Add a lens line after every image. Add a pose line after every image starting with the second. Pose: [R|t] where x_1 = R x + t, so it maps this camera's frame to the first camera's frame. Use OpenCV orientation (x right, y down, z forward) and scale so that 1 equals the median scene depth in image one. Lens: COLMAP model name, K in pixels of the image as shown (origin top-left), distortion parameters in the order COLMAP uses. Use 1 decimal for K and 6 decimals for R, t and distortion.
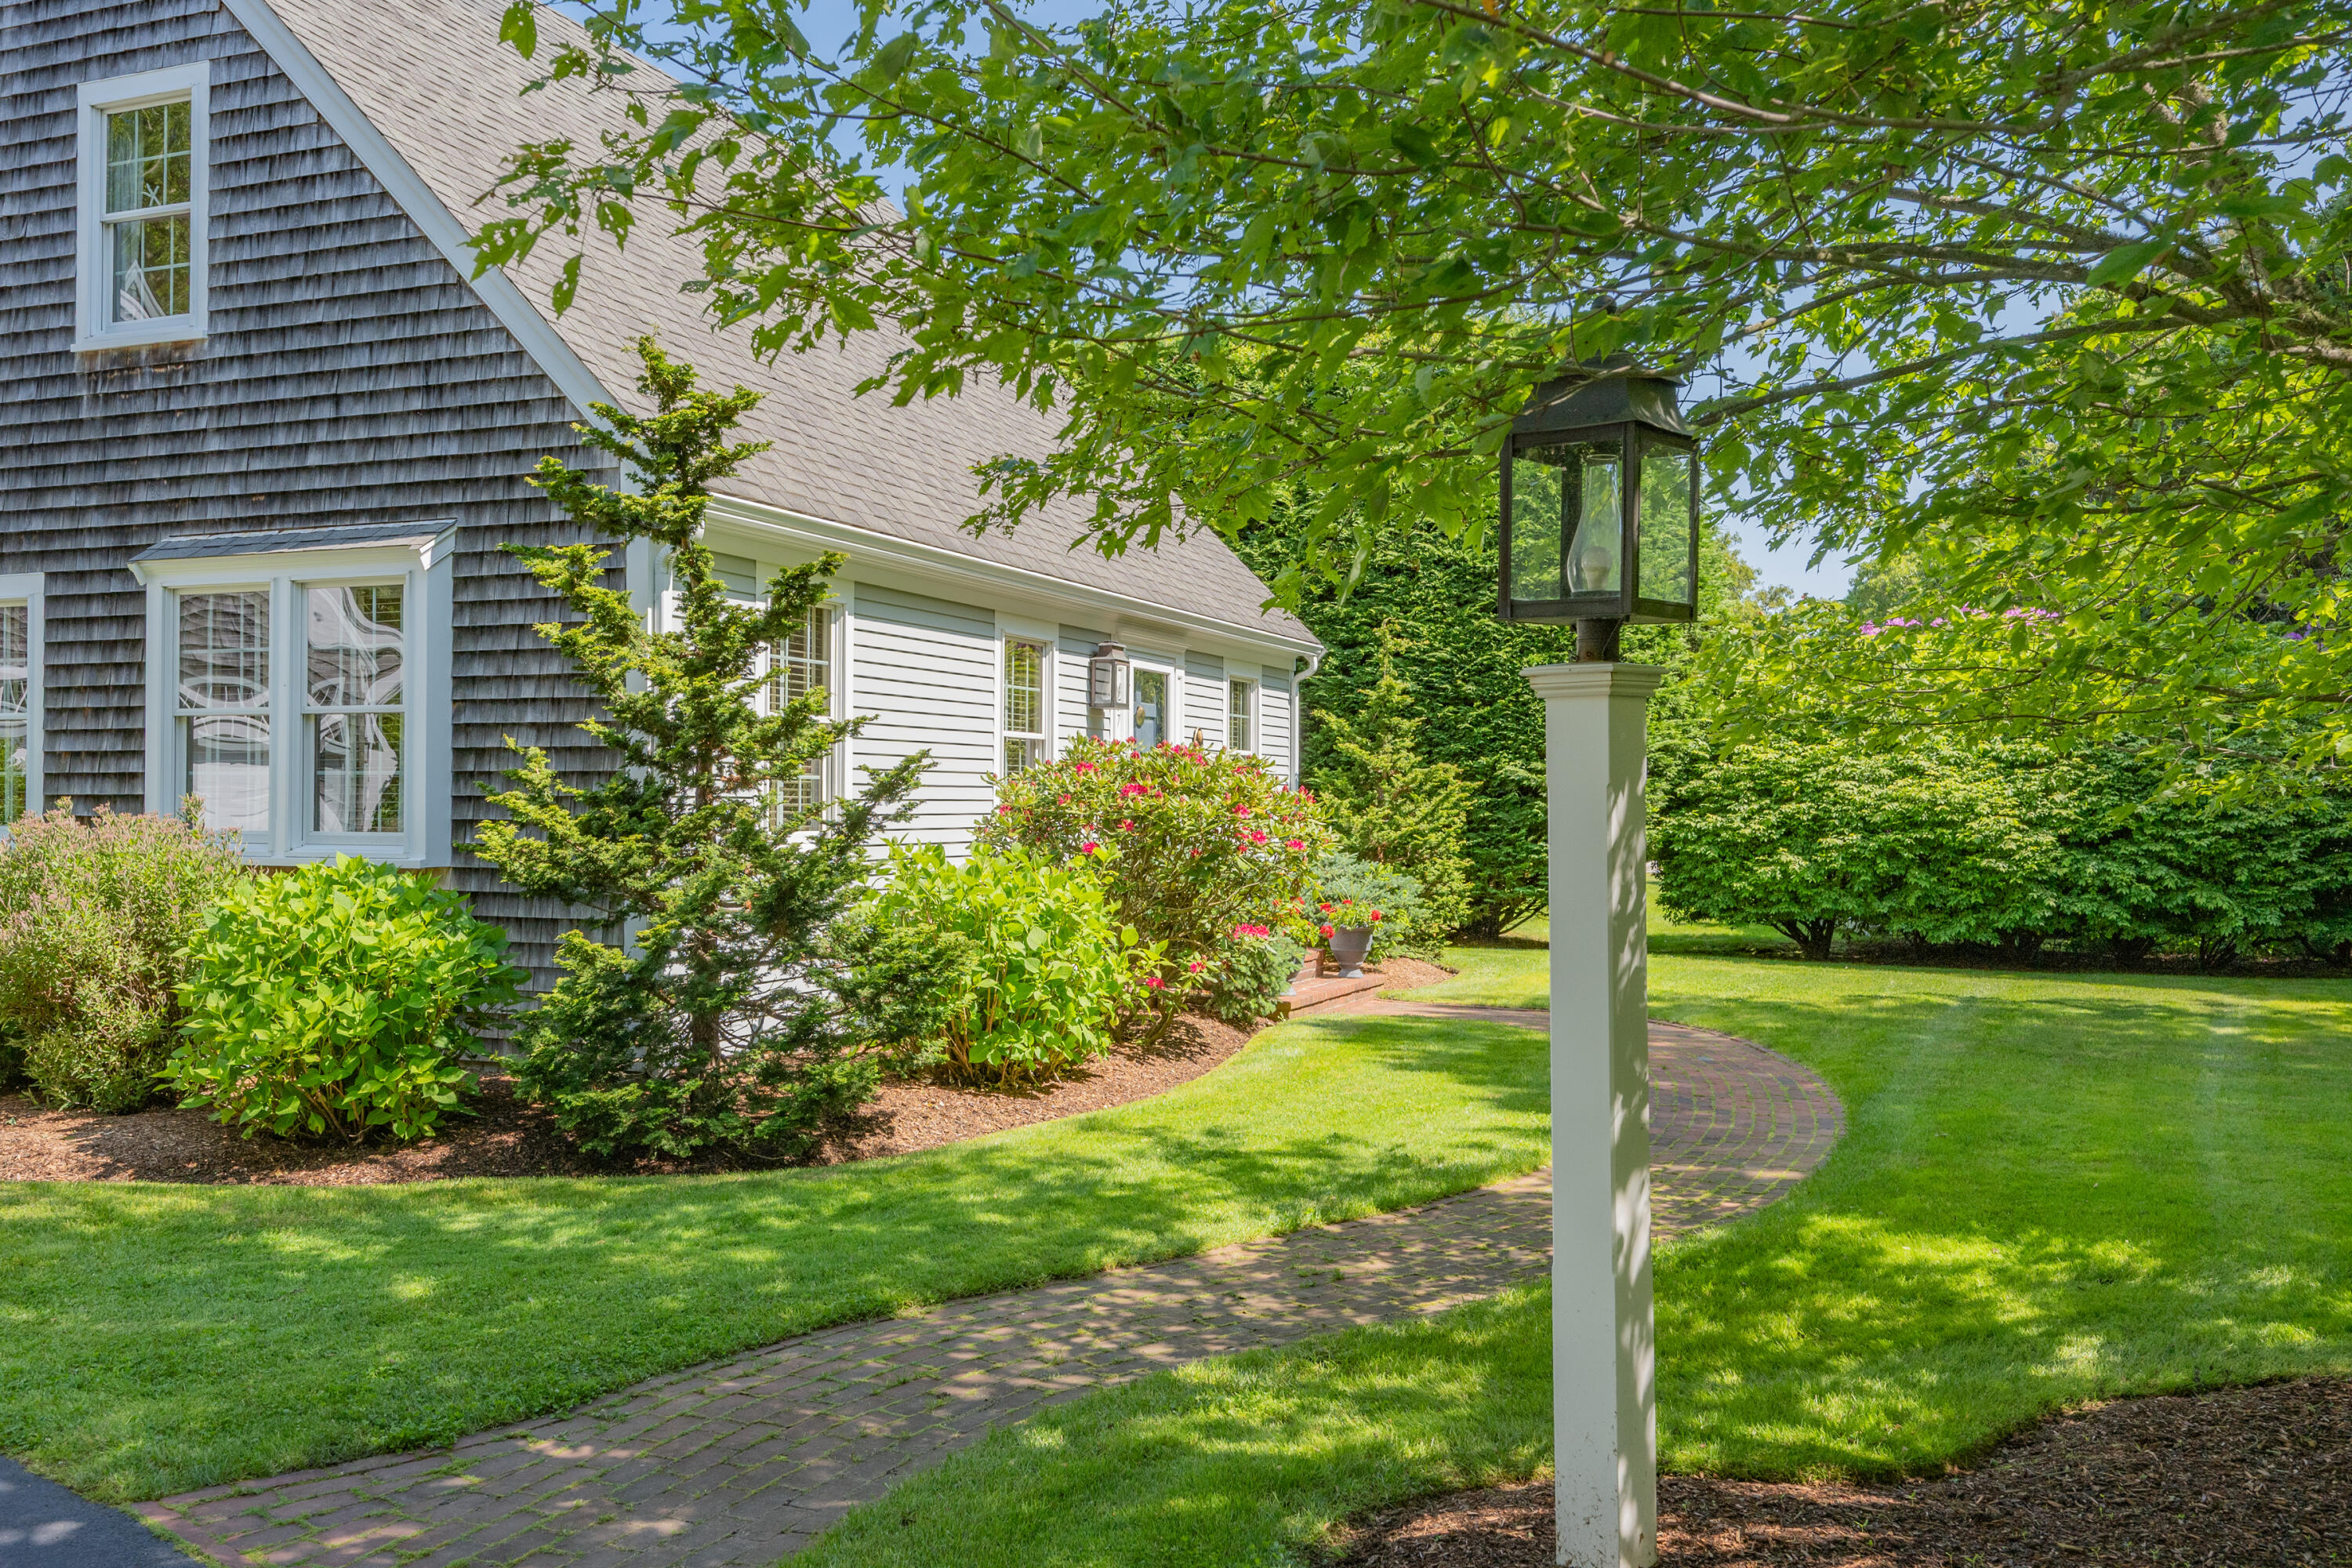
lens RADIAL K [[1988.2, 0, 1176.0], [0, 1988.2, 784.0], [0, 0, 1]] dist [-0.003442, 0.001021]
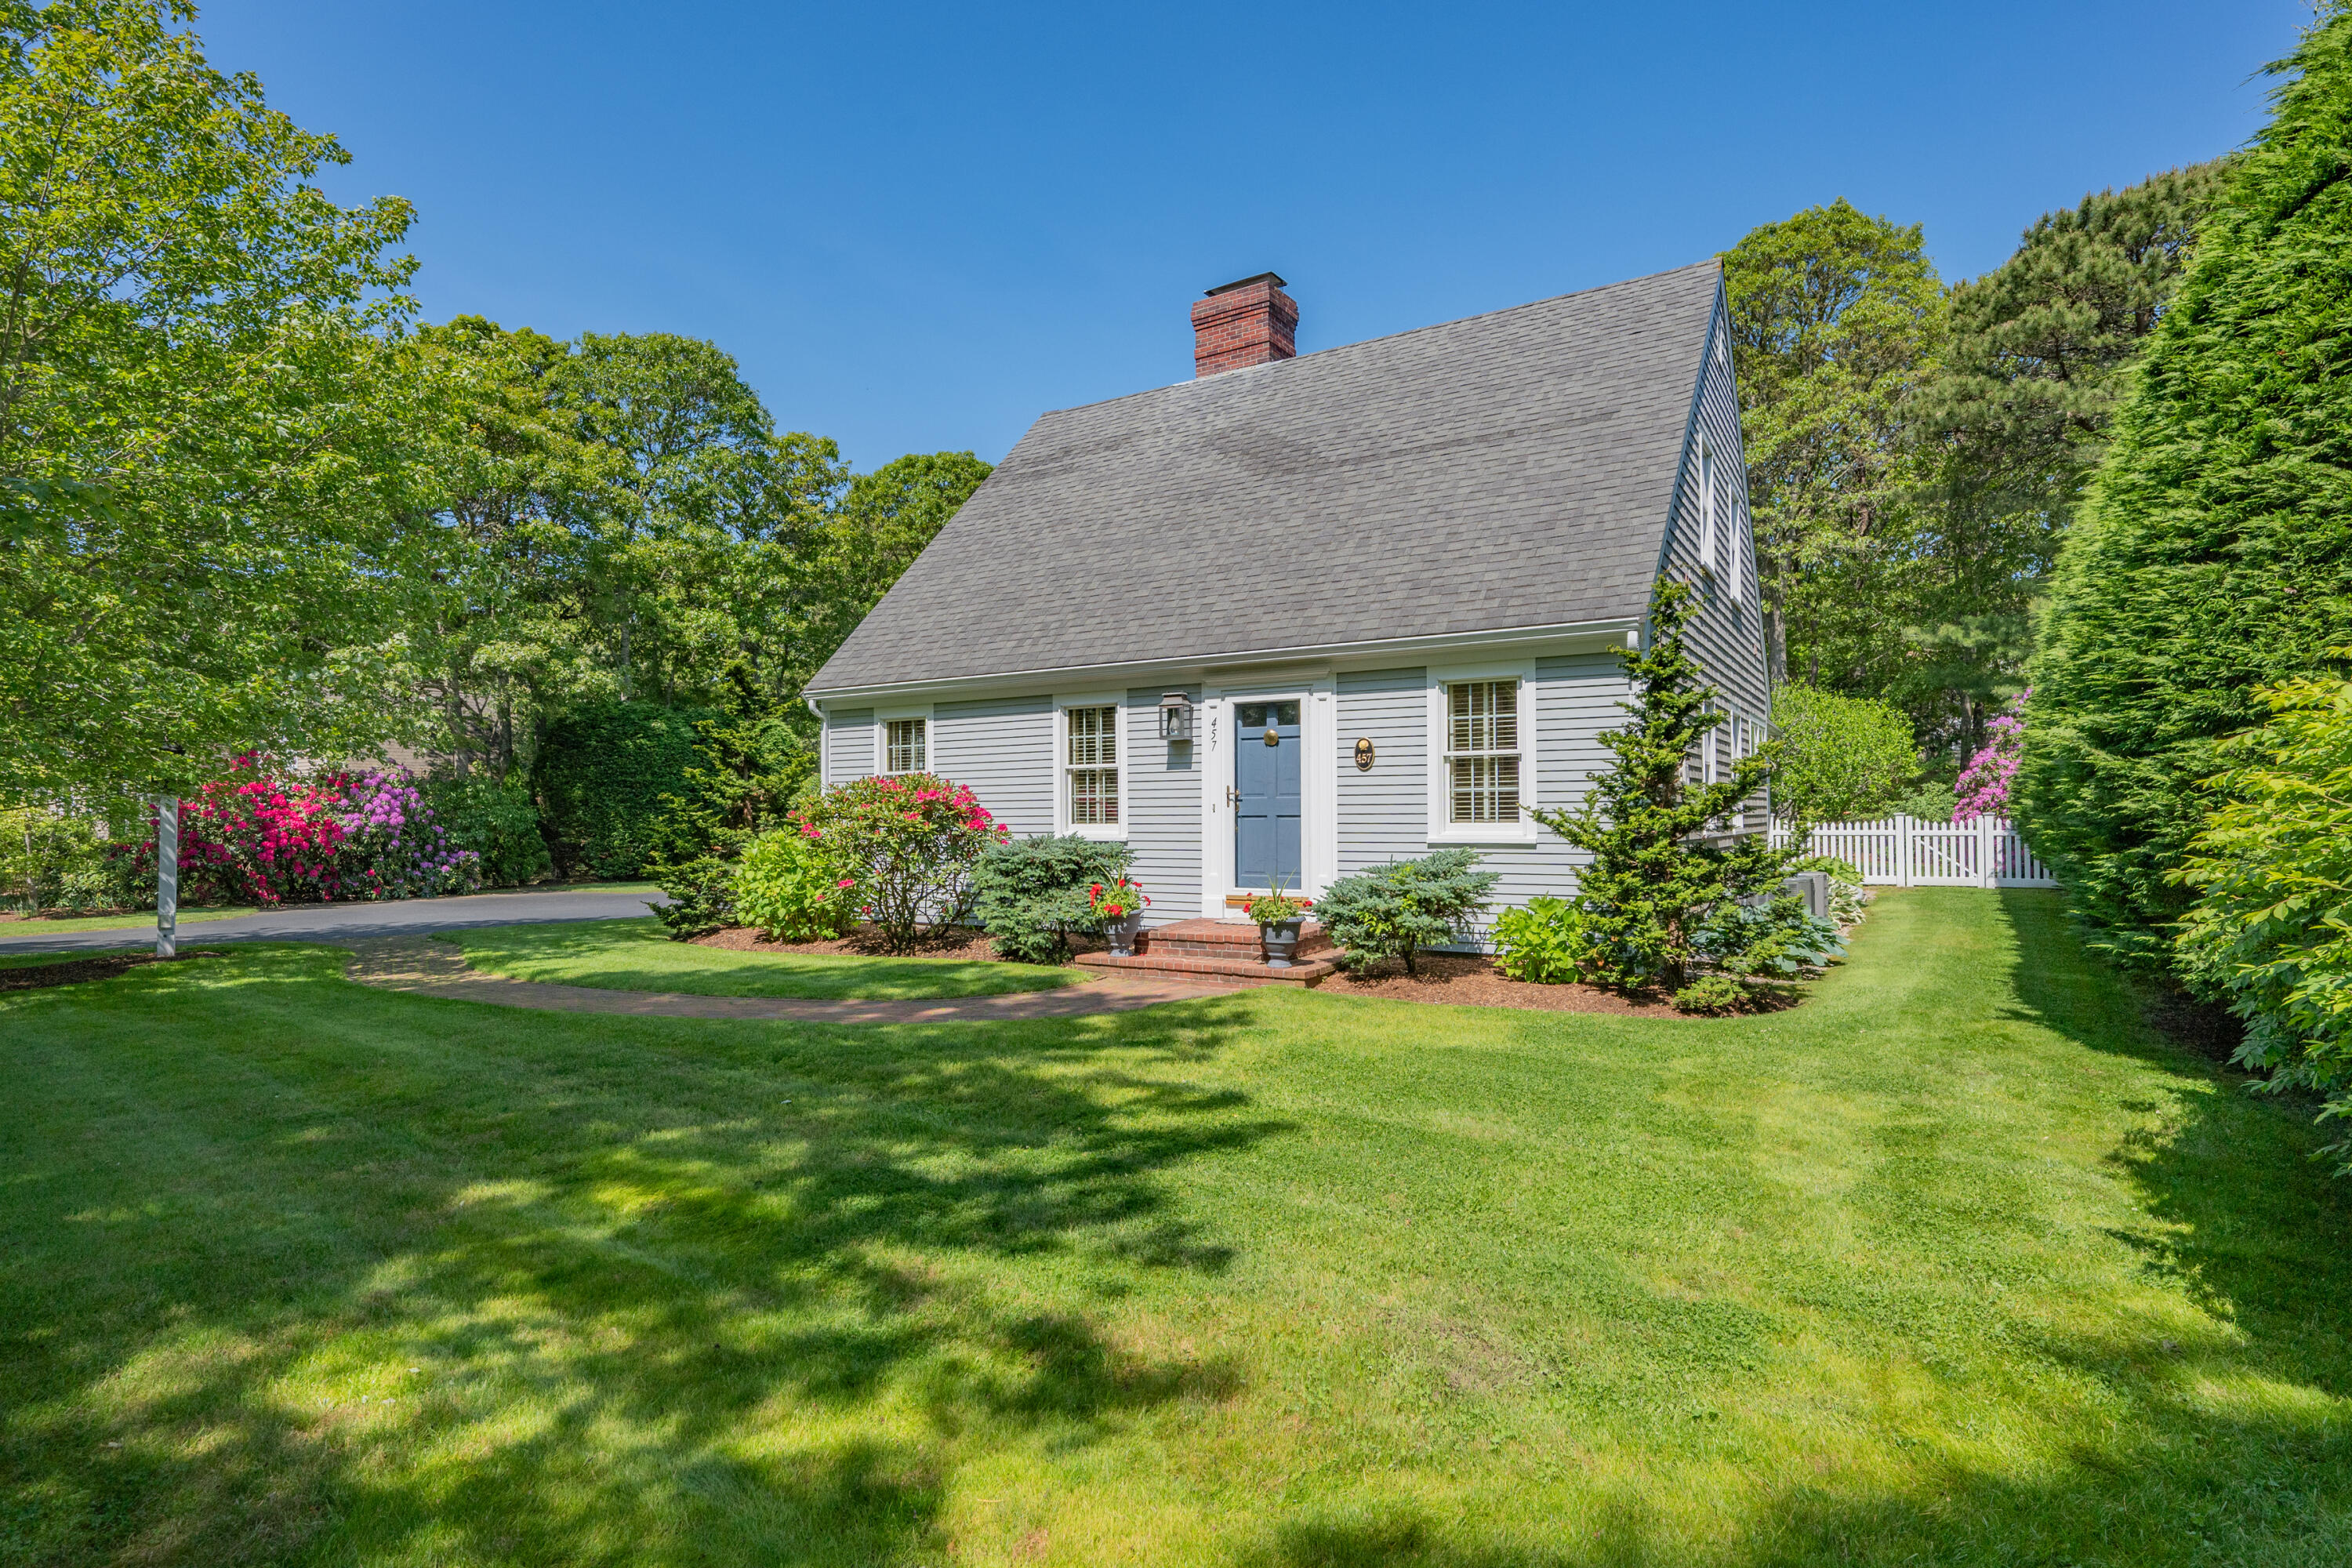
lens RADIAL K [[1191.5, 0, 1121.8], [0, 1191.5, 841.3], [0, 0, 1]] dist [0.000422, -0.000031]
pose [[-0.205400, -0.003583, -0.978672, 1.065321], [0.004311, 0.999980, -0.004566, 0.050012], [0.978669, -0.005157, -0.205380, 1.530903]]
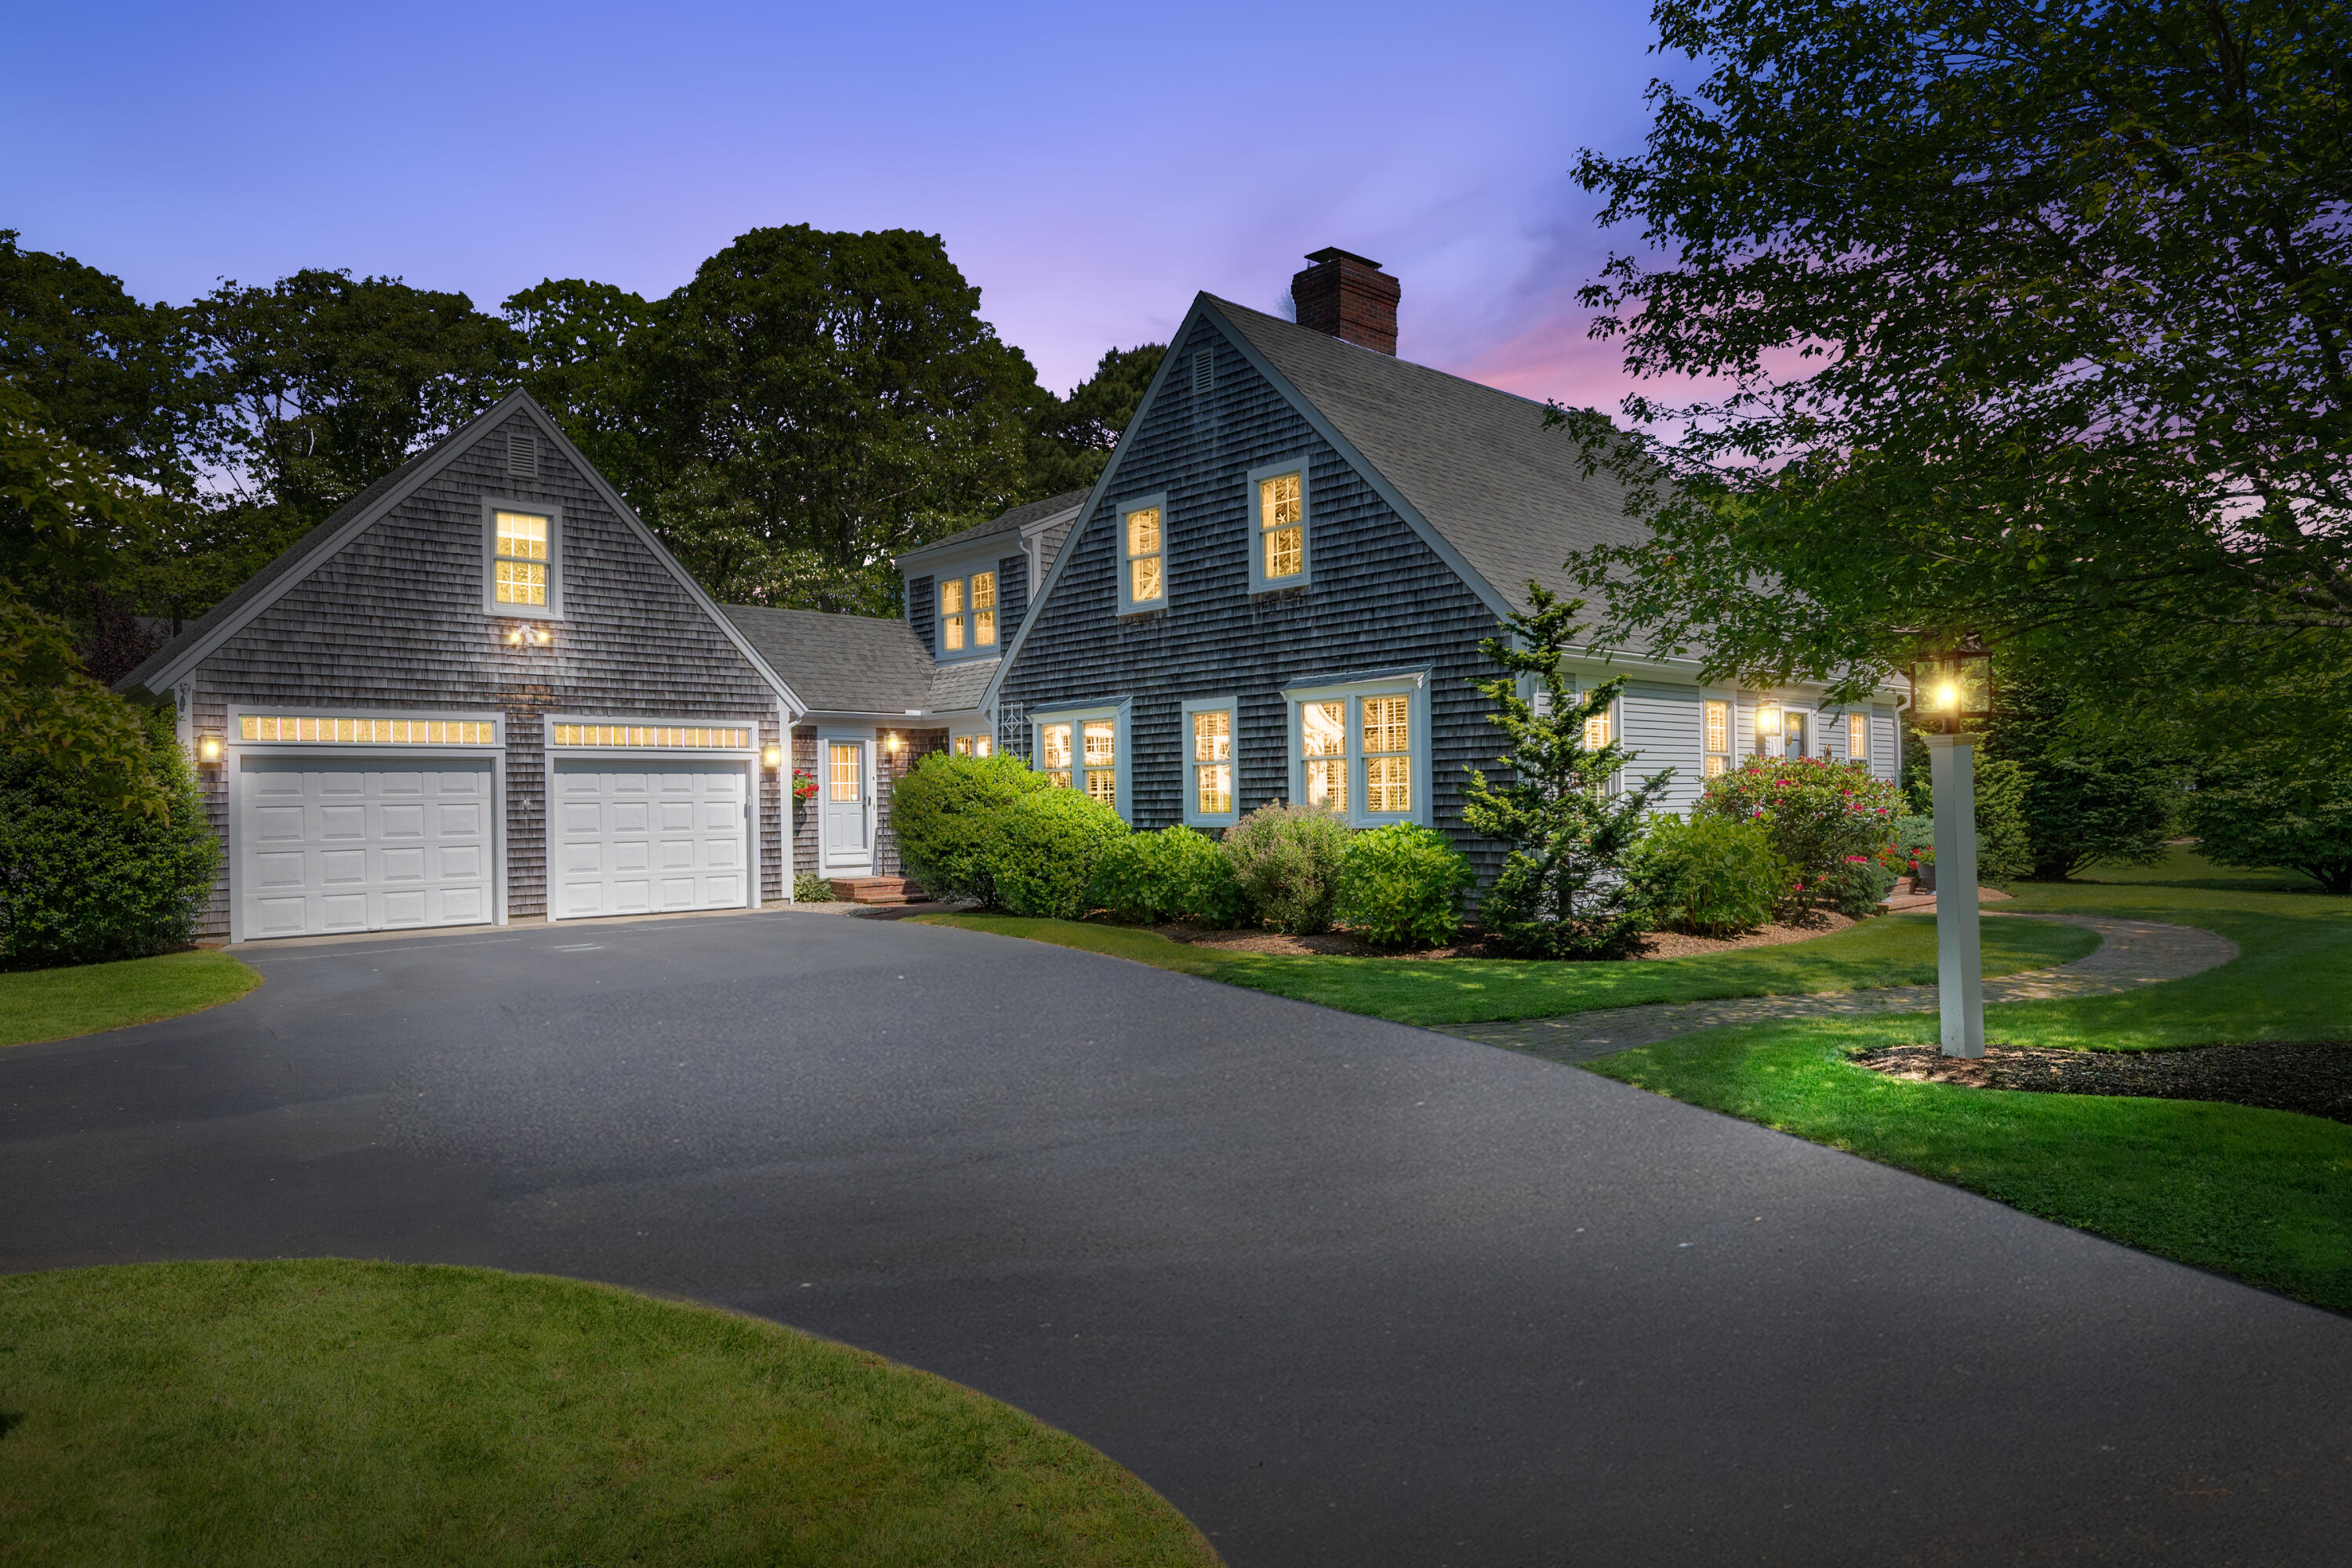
lens RADIAL K [[1398.5, 0, 1181.7], [0, 1398.5, 801.0], [0, 0, 1]] dist [-0.002109, 0.000089]
pose [[0.906593, -0.020471, -0.421509, 0.019886], [0.025040, 0.999672, 0.005307, -0.001304], [0.421263, -0.015365, 0.906809, -0.429473]]
